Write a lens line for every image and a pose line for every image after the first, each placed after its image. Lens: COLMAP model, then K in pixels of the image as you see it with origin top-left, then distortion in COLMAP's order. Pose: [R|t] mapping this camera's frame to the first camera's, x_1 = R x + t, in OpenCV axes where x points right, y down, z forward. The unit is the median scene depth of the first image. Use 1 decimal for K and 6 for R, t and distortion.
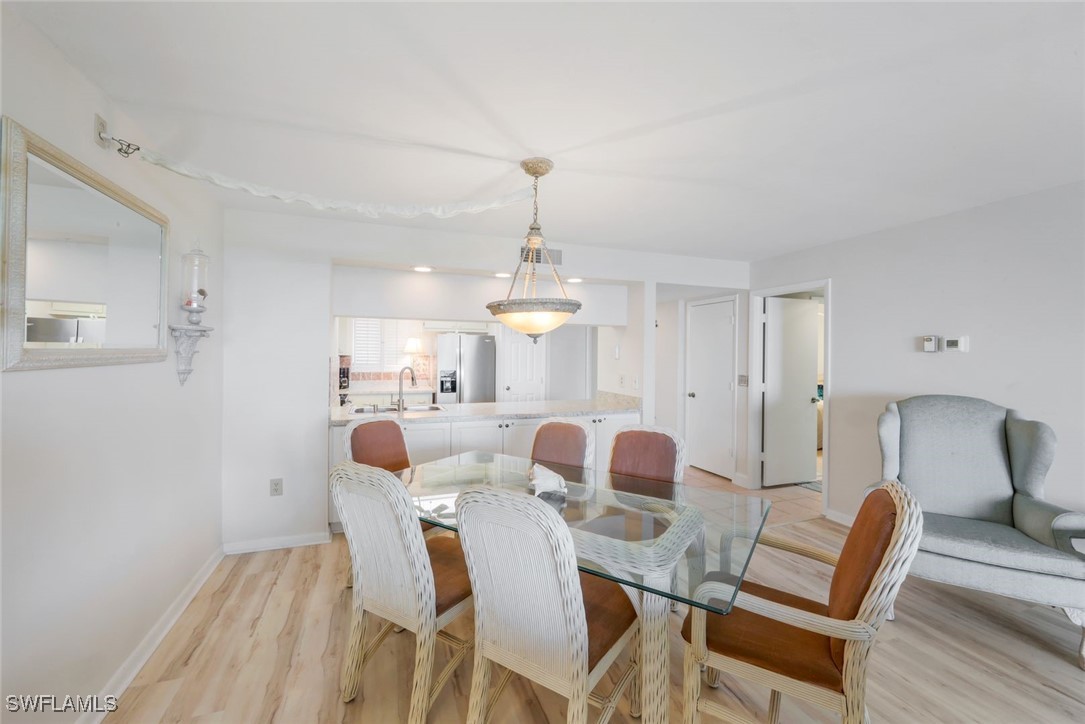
lens RADIAL K [[443.1, 0, 541.1], [0, 443.1, 356.3], [0, 0, 1]] dist [0.001072, 0.000049]
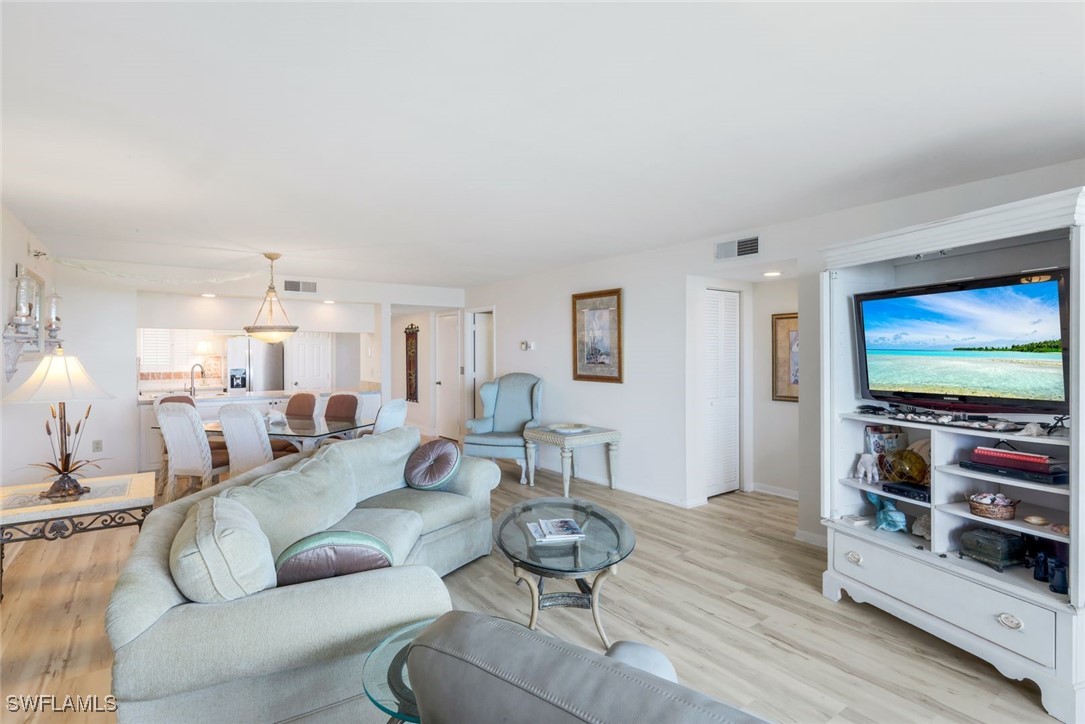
lens RADIAL K [[536.8, 0, 535.7], [0, 536.8, 357.1], [0, 0, 1]] dist [0.010073, 0.000169]
pose [[0.965273, -0.012822, 0.260929, 0.285473], [0.012736, 0.999917, 0.002020, 0.013144], [-0.260933, 0.001373, 0.965356, -0.923395]]
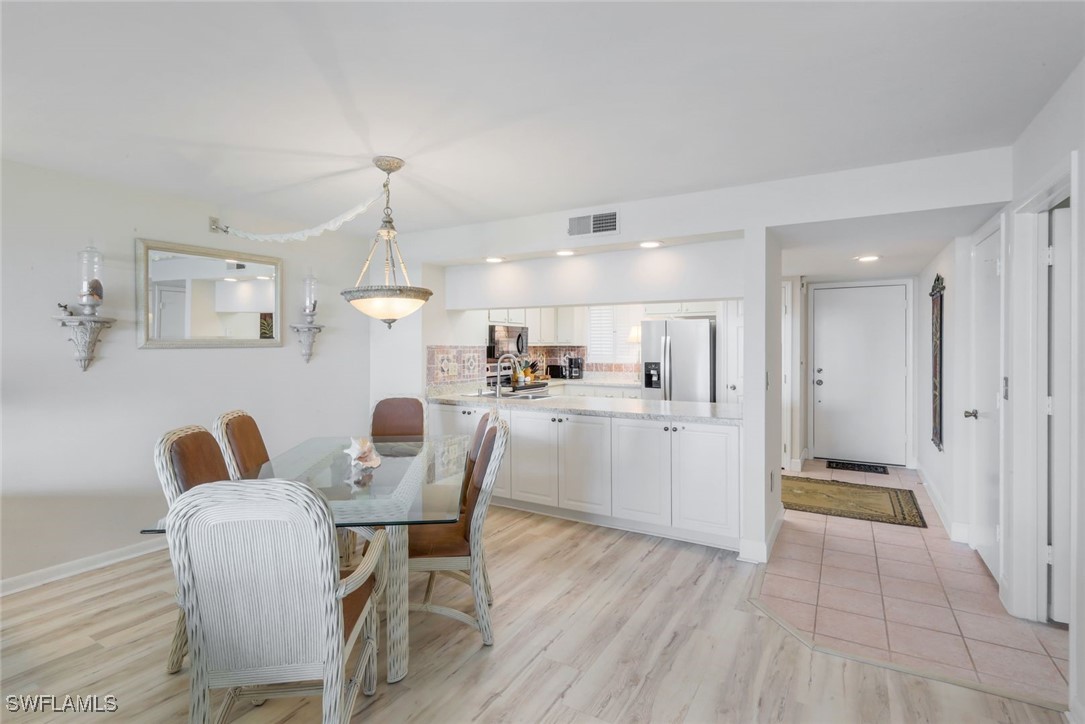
lens RADIAL K [[536.8, 0, 538.9], [0, 536.8, 353.2], [0, 0, 1]] dist [0.010073, 0.000169]
pose [[0.631070, 0.002792, -0.775721, 0.734936], [0.001359, 0.999988, 0.004704, 0.015063], [0.775724, -0.004022, 0.631059, 0.275164]]
